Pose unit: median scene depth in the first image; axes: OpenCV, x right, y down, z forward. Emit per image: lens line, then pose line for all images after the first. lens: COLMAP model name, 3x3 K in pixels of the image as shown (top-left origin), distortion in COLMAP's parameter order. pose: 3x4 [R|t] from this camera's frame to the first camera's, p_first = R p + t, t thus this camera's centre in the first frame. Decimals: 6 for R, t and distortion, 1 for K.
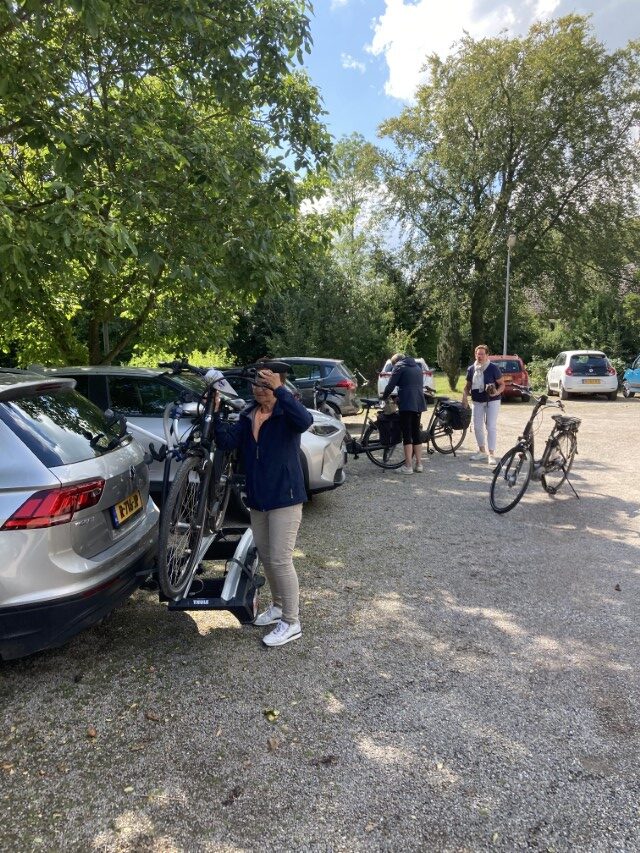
lens RADIAL K [[708.8, 0, 320.0], [0, 708.8, 426.5], [0, 0, 1]] dist [0.153022, -0.003383]
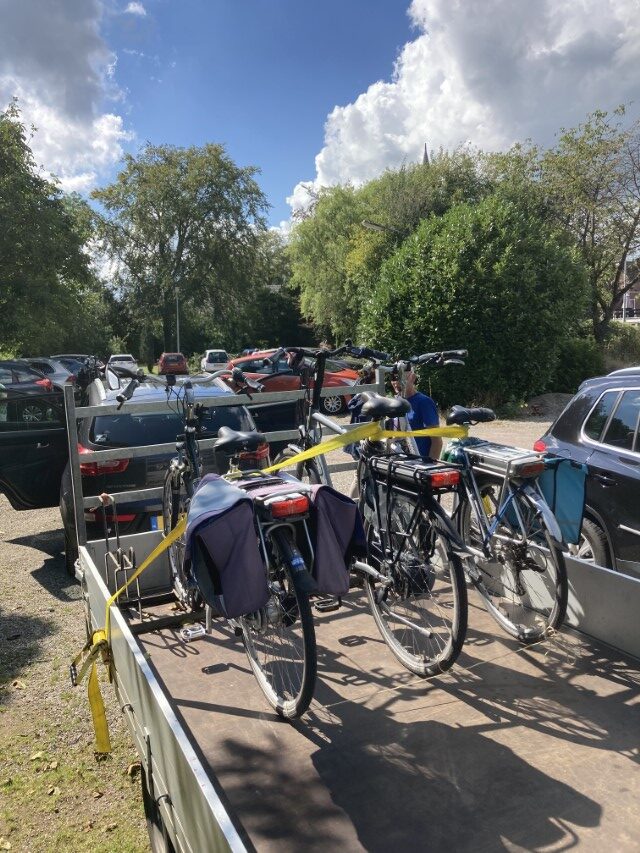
lens RADIAL K [[699.8, 0, 320.0], [0, 699.8, 426.5], [0, 0, 1]] dist [0.047992, -0.010410]
pose [[0.920134, -0.031419, 0.390341, -0.065648], [0.030405, 0.999499, 0.008777, 0.052253], [-0.390421, 0.003793, 0.920628, -0.478590]]
